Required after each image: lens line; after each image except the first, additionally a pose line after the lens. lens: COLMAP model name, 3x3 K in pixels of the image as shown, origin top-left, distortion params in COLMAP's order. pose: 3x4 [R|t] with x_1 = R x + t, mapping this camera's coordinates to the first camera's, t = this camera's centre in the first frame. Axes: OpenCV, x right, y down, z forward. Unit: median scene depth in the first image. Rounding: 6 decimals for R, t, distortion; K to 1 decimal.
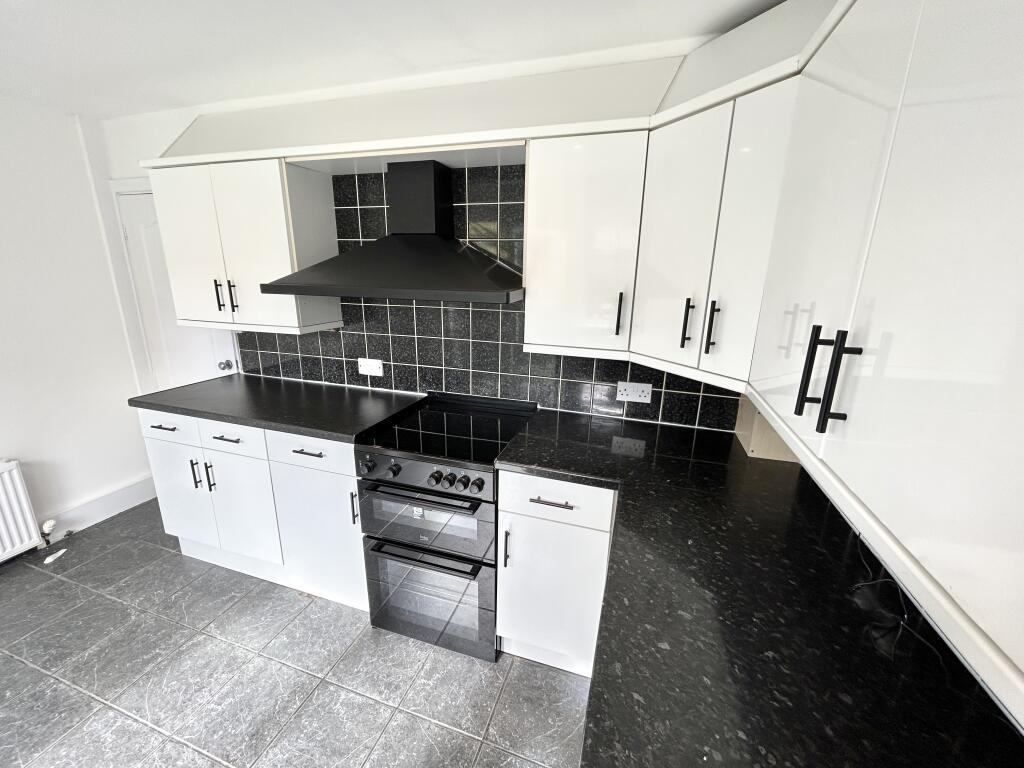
lens RADIAL K [[410.8, 0, 511.1], [0, 410.8, 385.4], [0, 0, 1]] dist [-0.002199, 0.000000]
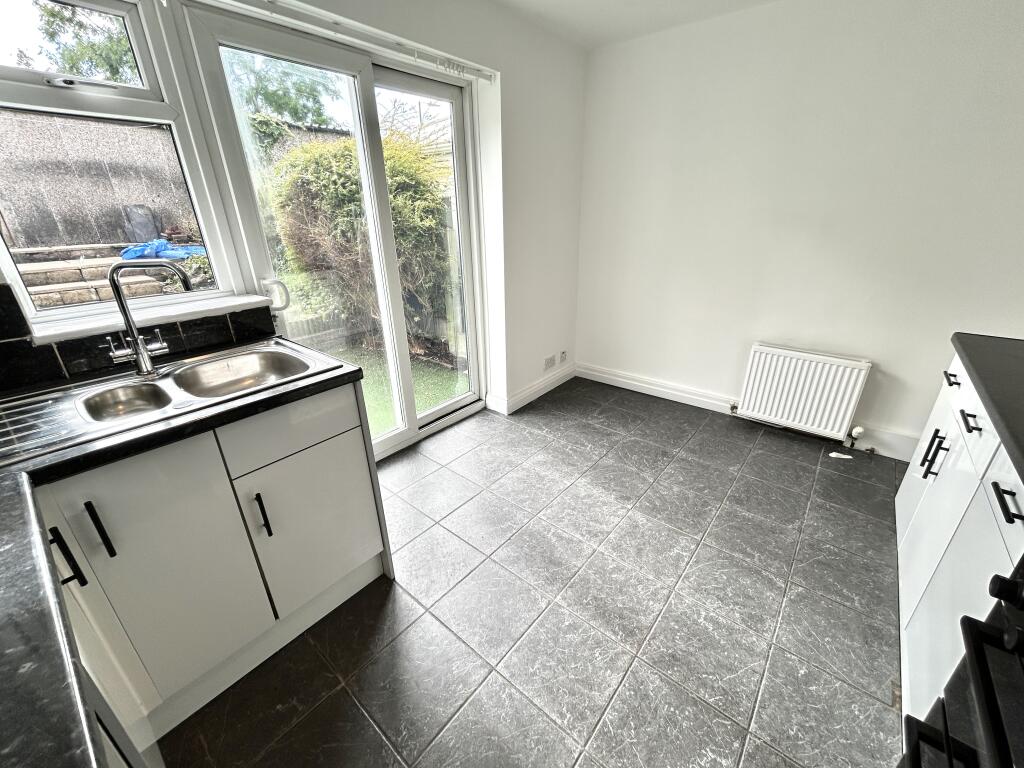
lens RADIAL K [[410.8, 0, 511.1], [0, 410.8, 385.4], [0, 0, 1]] dist [-0.002199, 0.000000]
pose [[-0.372224, 0.349078, -0.859996, 0.099888], [-0.232195, 0.862091, 0.450427, -0.038187], [0.898629, 0.367347, -0.239837, 0.523192]]
